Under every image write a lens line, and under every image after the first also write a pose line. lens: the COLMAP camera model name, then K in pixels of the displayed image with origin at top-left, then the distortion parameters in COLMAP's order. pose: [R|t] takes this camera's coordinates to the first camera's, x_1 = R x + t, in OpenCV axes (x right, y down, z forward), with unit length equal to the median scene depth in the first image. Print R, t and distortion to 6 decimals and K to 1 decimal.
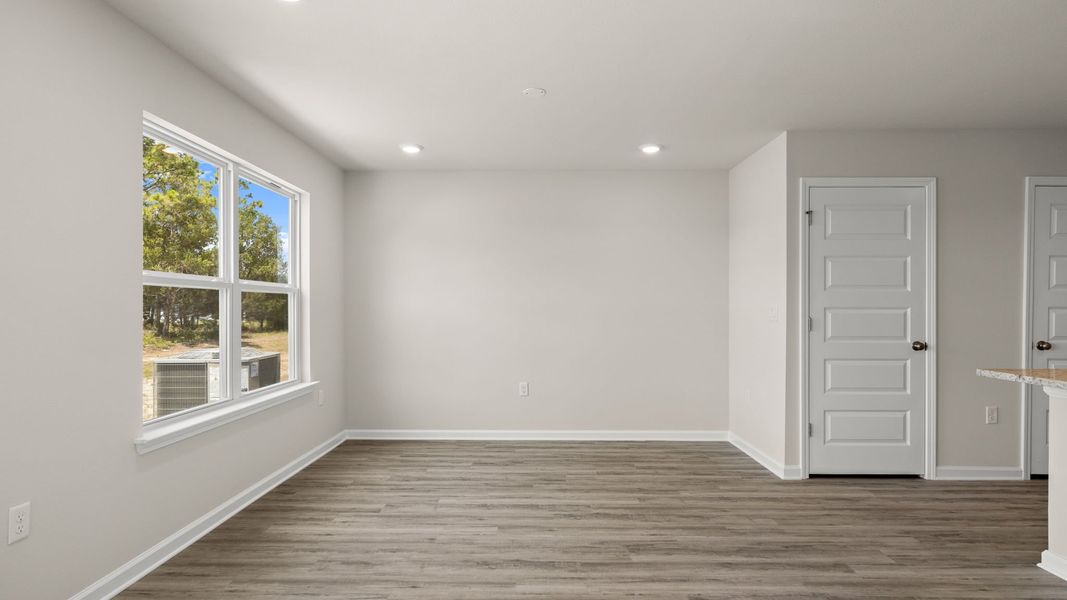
lens RADIAL K [[549.5, 0, 534.4], [0, 549.5, 309.0], [0, 0, 1]] dist [-0.003000, 0.000179]
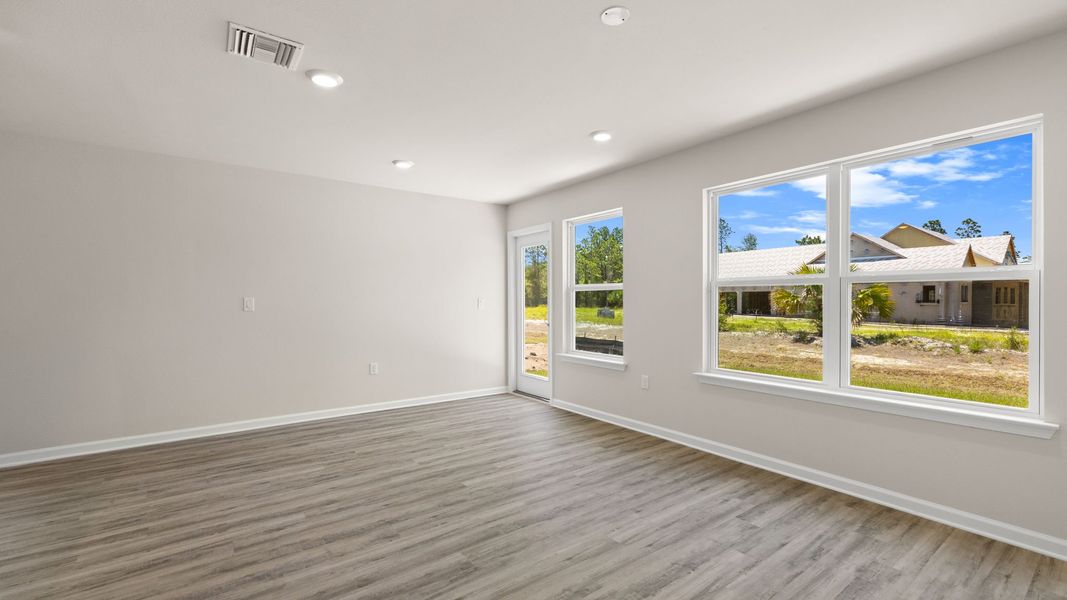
lens RADIAL K [[442.6, 0, 533.5], [0, 442.6, 300.0], [0, 0, 1]] dist [0.000471, 0.000348]
pose [[-0.797428, -0.000676, -0.603414, 0.433655], [-0.000658, 1.000000, -0.000250, -0.001711], [0.603414, 0.000198, -0.797428, 1.337137]]
